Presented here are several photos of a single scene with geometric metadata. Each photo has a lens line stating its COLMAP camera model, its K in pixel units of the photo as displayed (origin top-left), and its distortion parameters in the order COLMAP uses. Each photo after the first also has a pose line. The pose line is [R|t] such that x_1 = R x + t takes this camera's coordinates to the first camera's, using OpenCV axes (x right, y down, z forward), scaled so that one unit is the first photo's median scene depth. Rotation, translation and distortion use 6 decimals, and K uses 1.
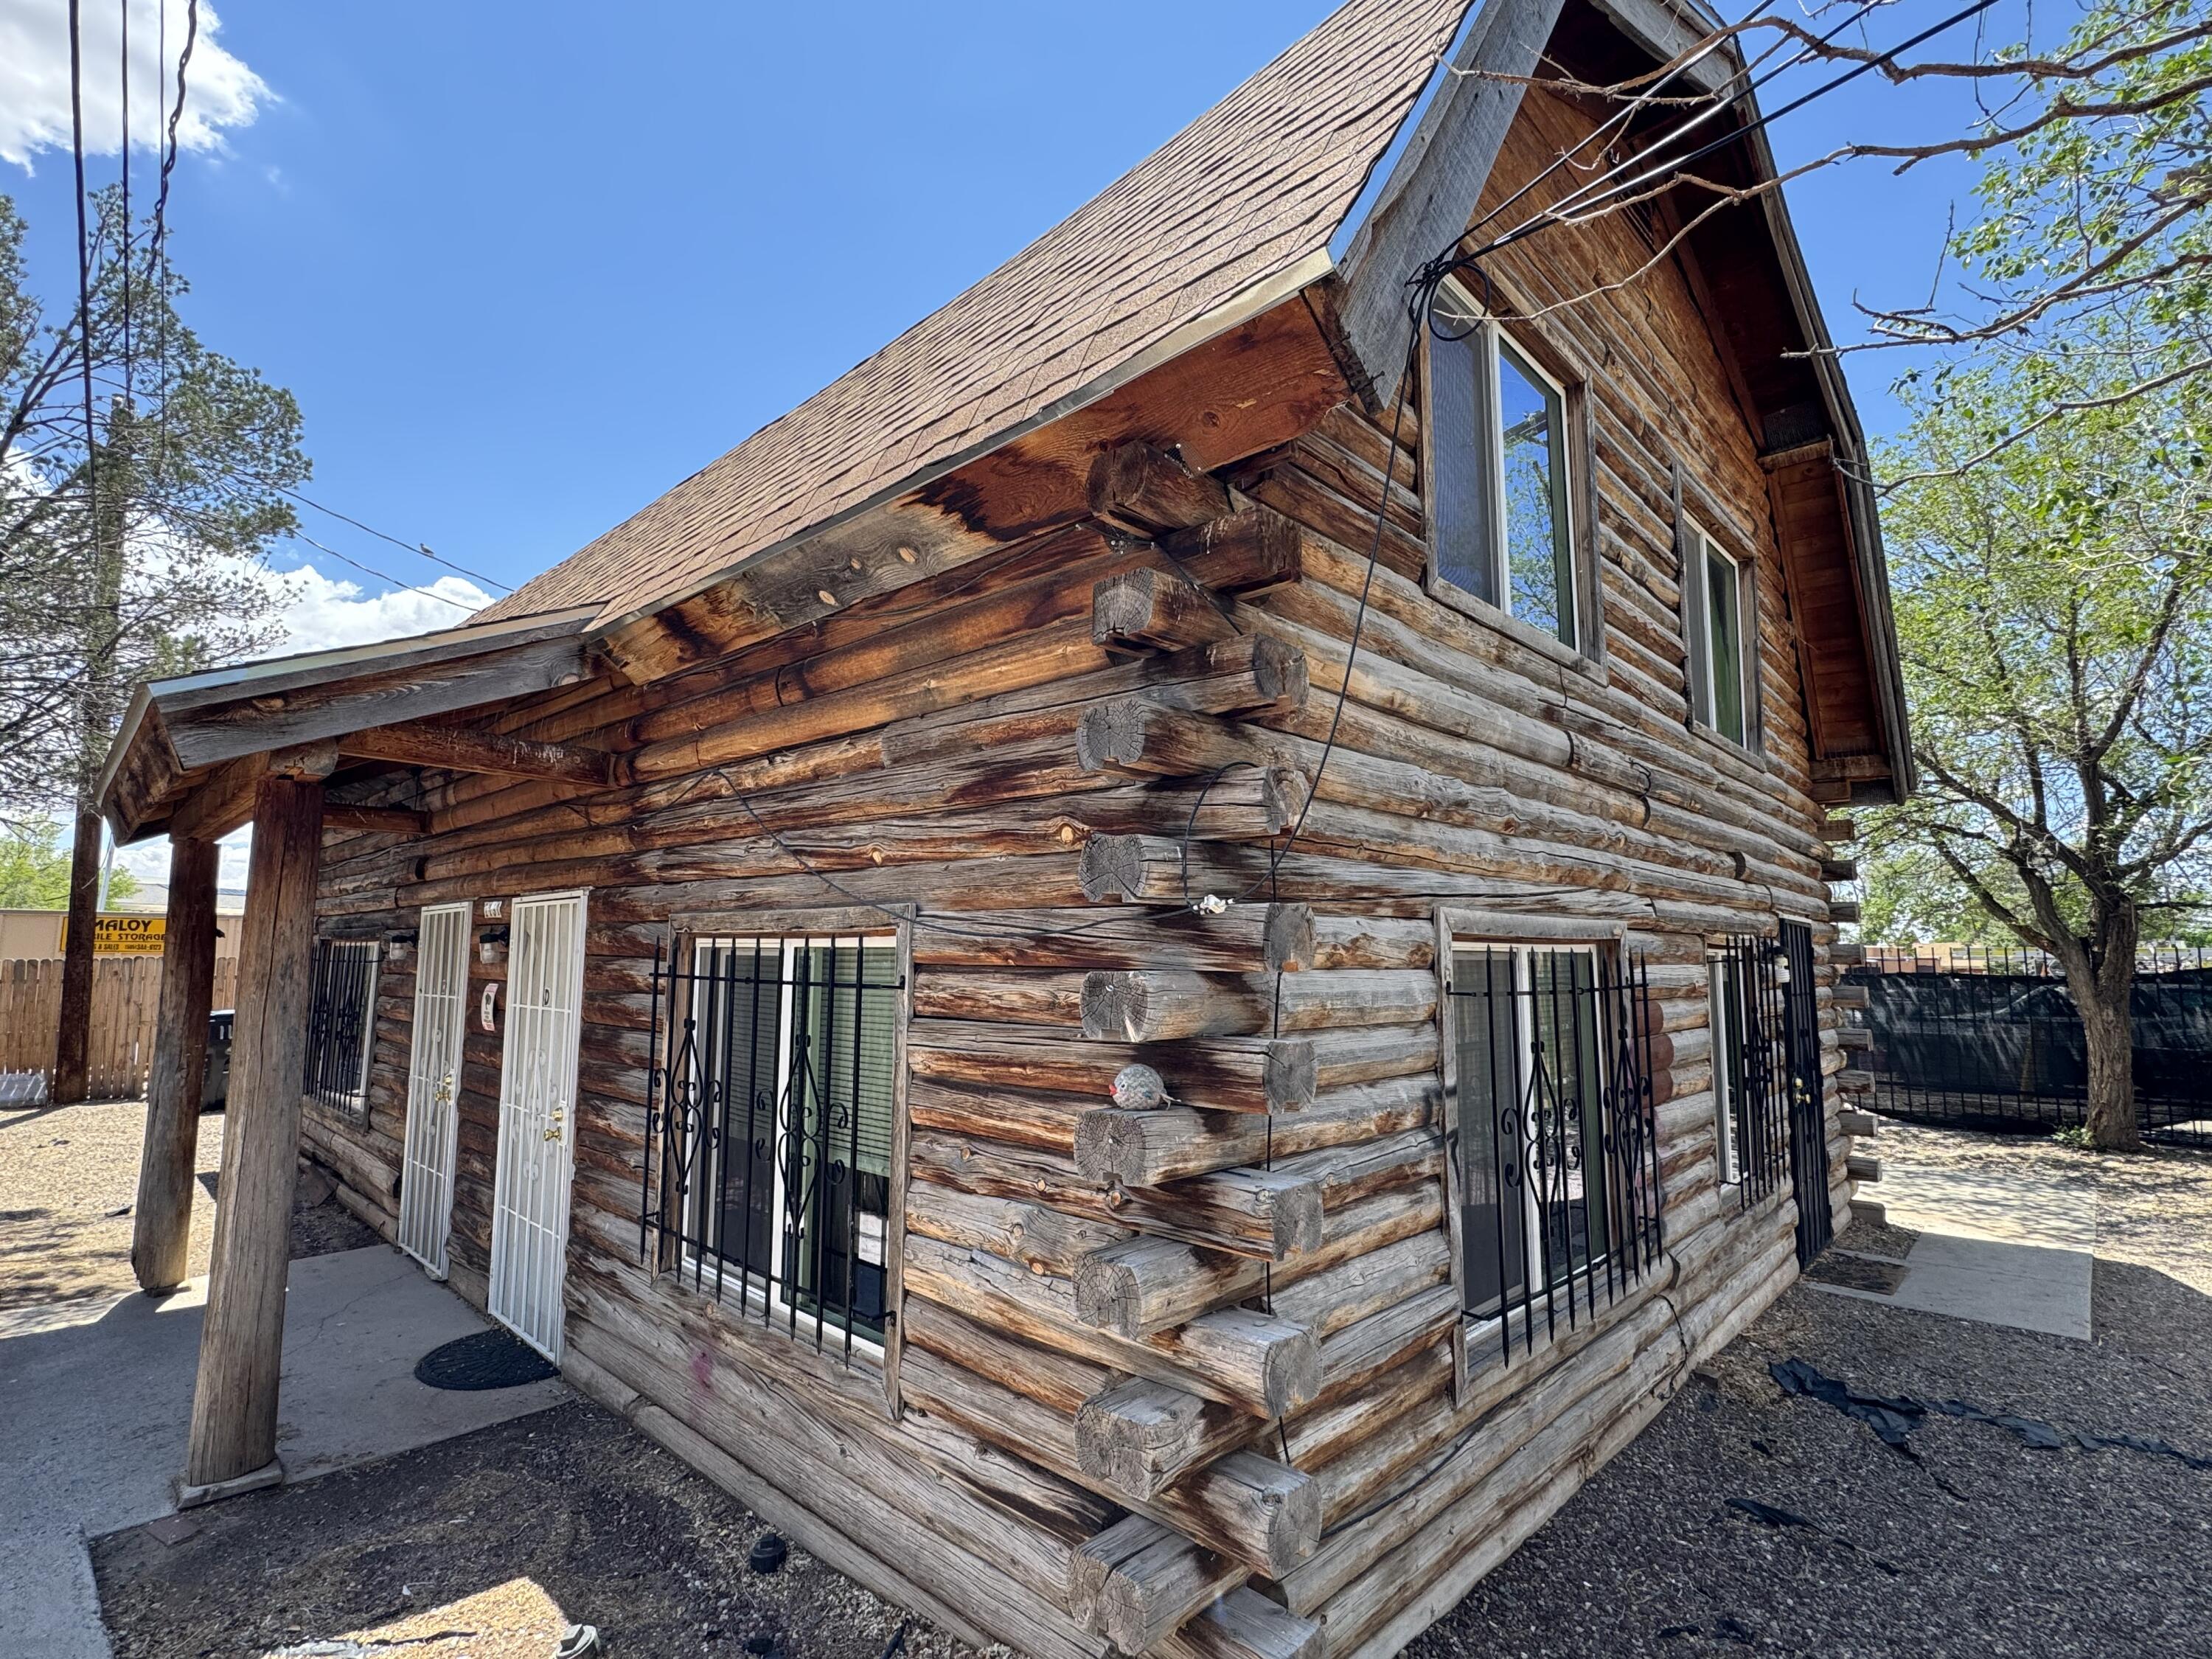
lens RADIAL K [[1046.3, 0, 1104.3], [0, 1046.3, 832.1], [0, 0, 1]] dist [-0.003205, -0.000369]
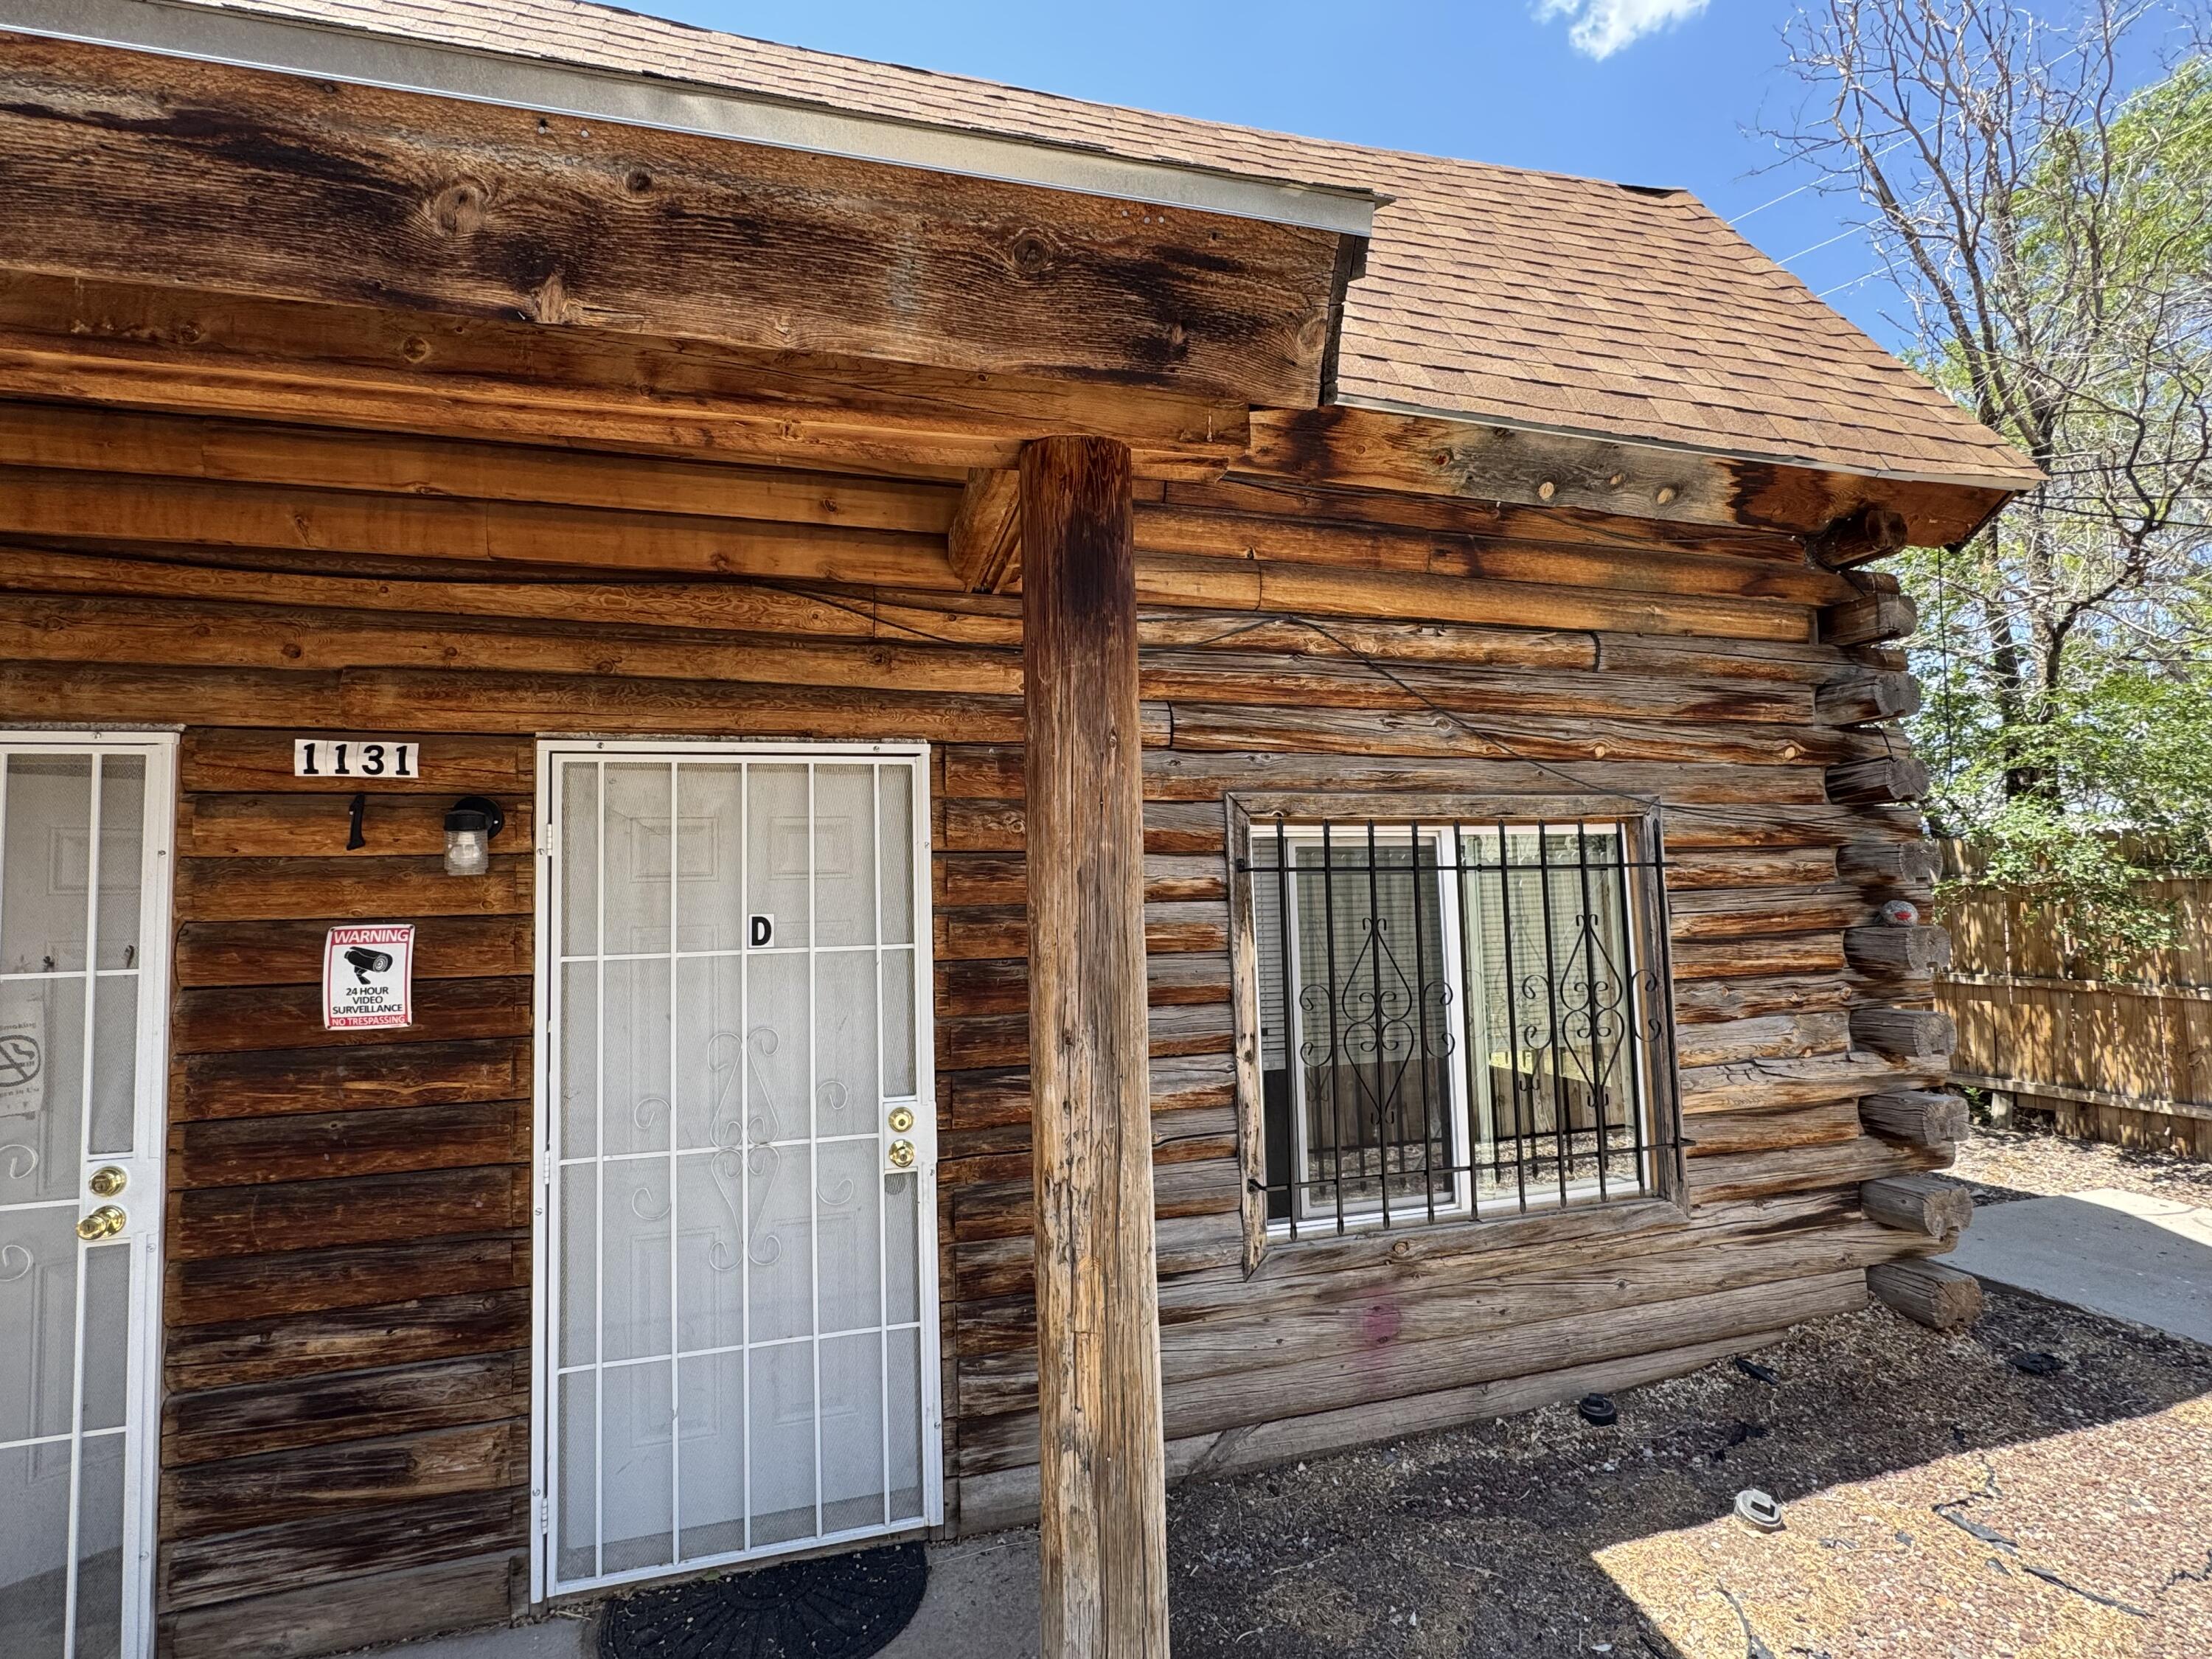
lens RADIAL K [[1046.3, 0, 1117.5], [0, 1046.3, 826.2], [0, 0, 1]] dist [-0.003205, -0.000369]
pose [[0.500694, 0.042828, 0.864564, -1.543728], [-0.069874, 0.997516, -0.008948, 0.160302], [-0.862799, -0.055931, 0.502443, 0.961452]]
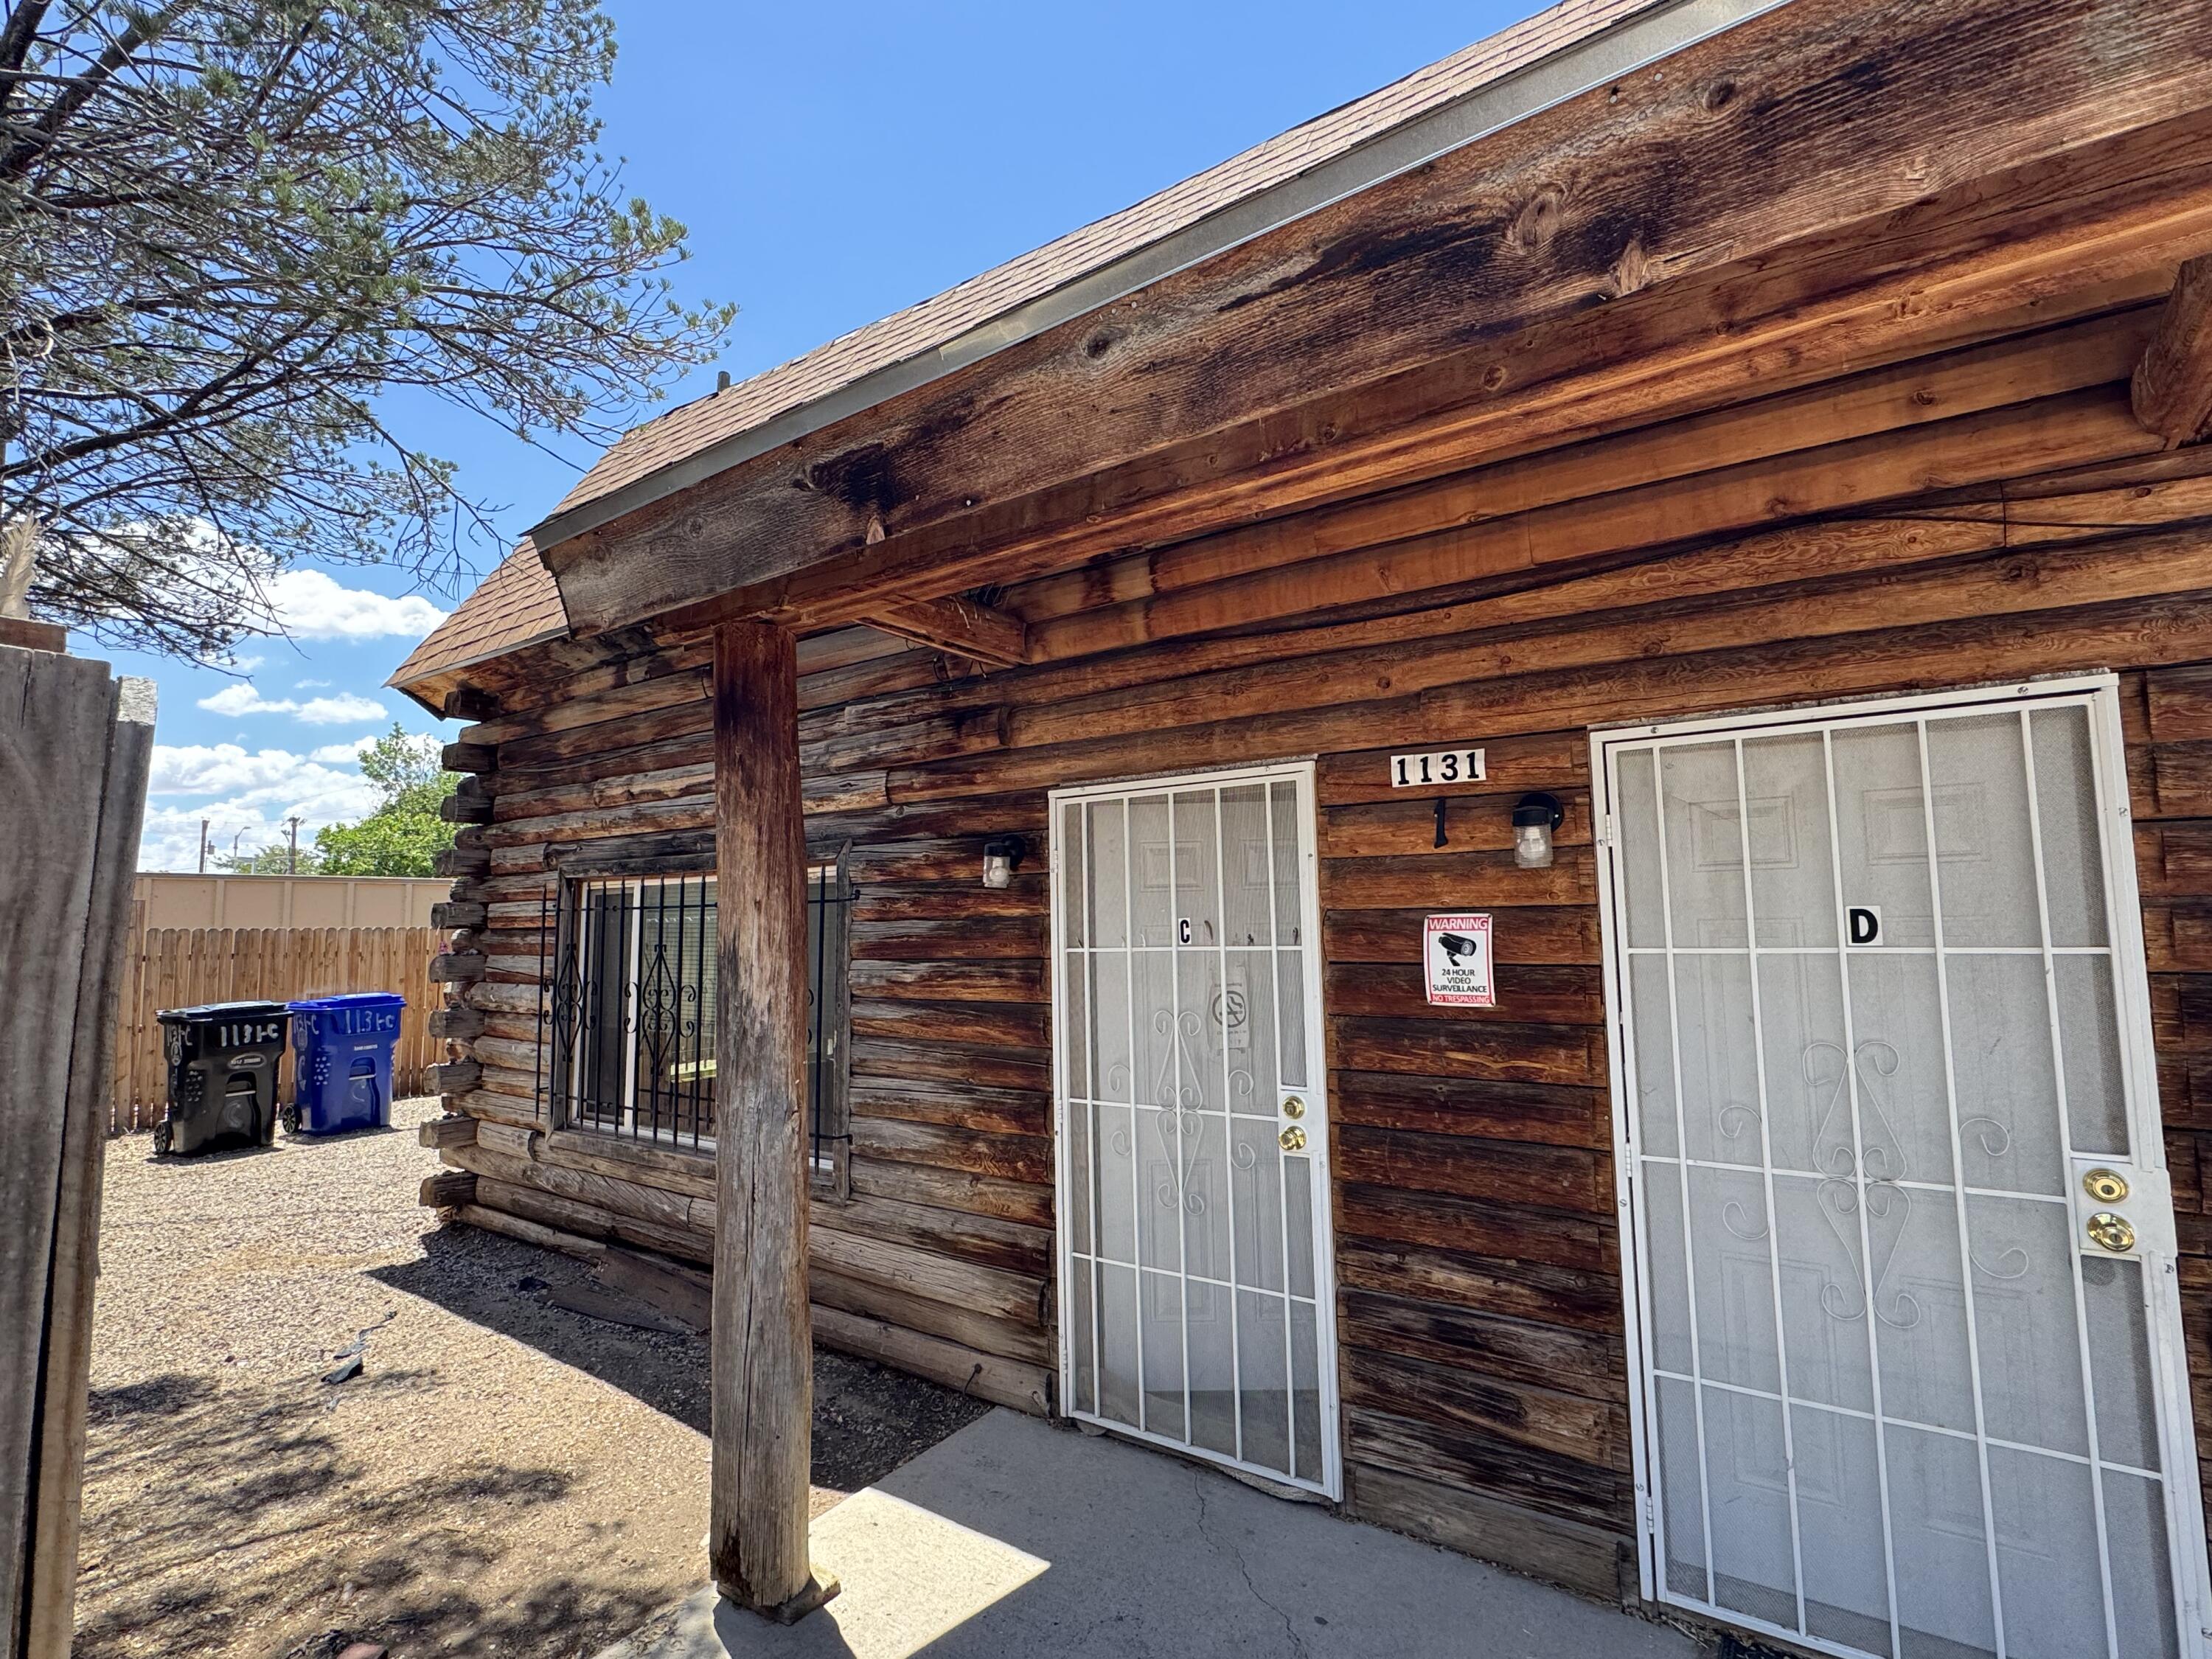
lens RADIAL K [[1046.3, 0, 1102.2], [0, 1046.3, 826.5], [0, 0, 1]] dist [-0.003205, -0.000369]
pose [[0.987631, -0.009083, 0.156531, -1.580345], [0.005350, 0.999692, 0.024252, 0.170348], [-0.156703, -0.023115, 0.987375, 1.014660]]
